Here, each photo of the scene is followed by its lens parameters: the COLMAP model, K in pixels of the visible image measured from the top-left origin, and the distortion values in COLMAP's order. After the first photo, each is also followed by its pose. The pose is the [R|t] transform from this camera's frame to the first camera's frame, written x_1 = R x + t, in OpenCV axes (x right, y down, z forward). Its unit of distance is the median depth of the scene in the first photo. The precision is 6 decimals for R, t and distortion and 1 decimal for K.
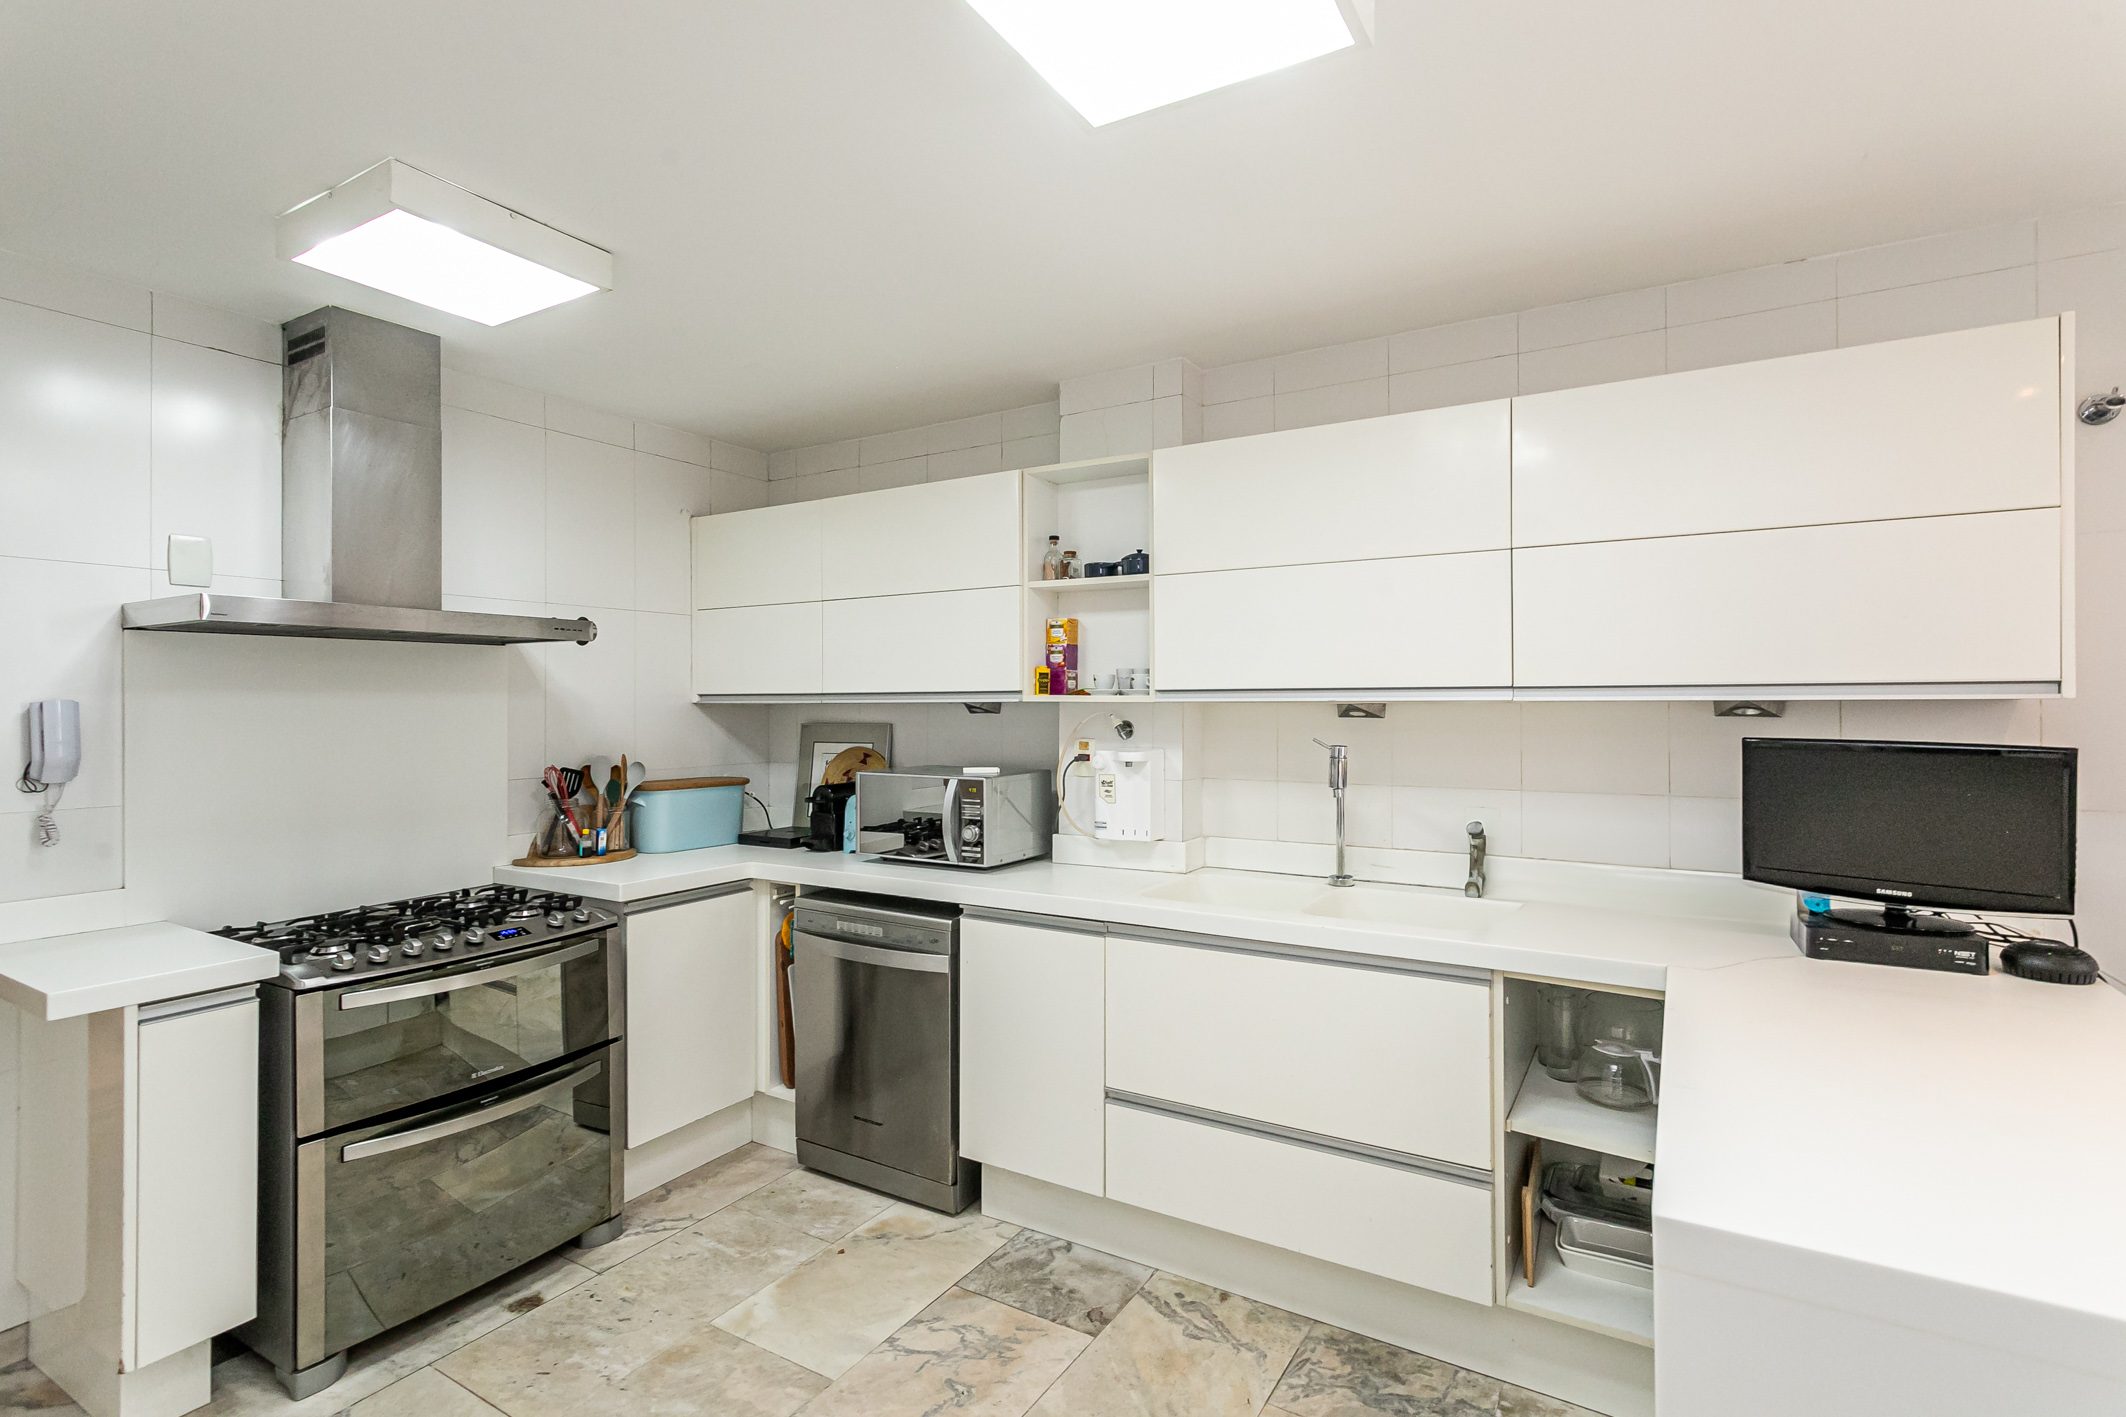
lens RADIAL K [[1001.4, 0, 1042.1], [0, 1001.4, 690.9], [0, 0, 1]] dist [0.009157, 0.002597]
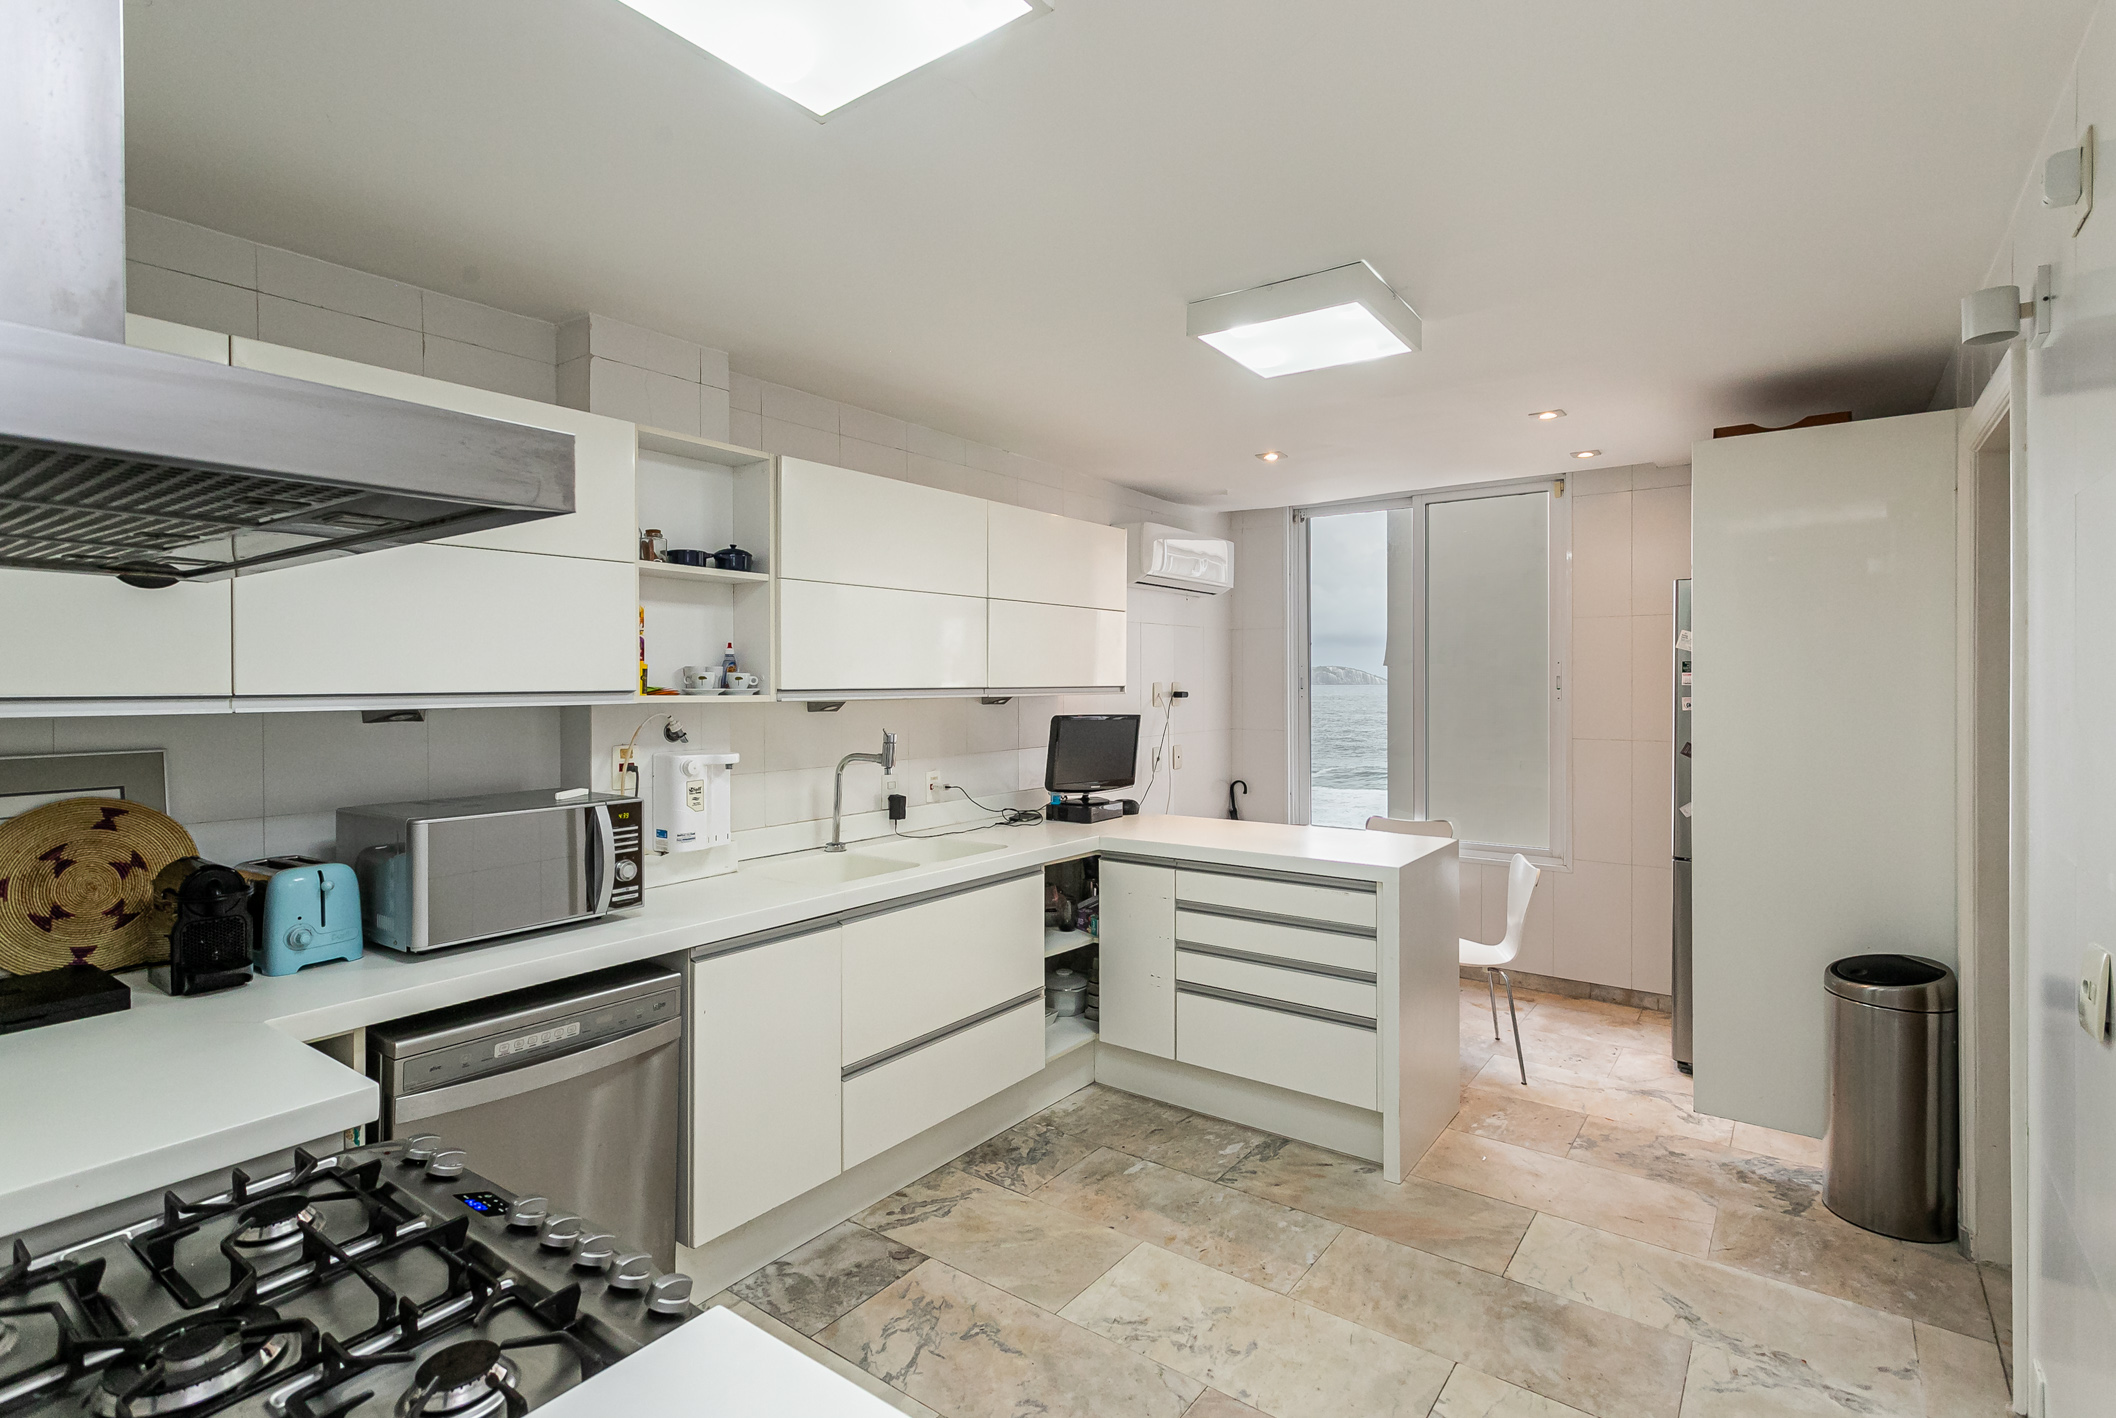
lens RADIAL K [[996.7, 0, 1058.6], [0, 996.7, 707.9], [0, 0, 1]] dist [0.009157, 0.002597]
pose [[0.091362, -0.008677, 0.995780, -1.050178], [0.003018, 0.999960, 0.008437, 0.011793], [-0.995813, 0.002234, 0.091385, 0.747932]]
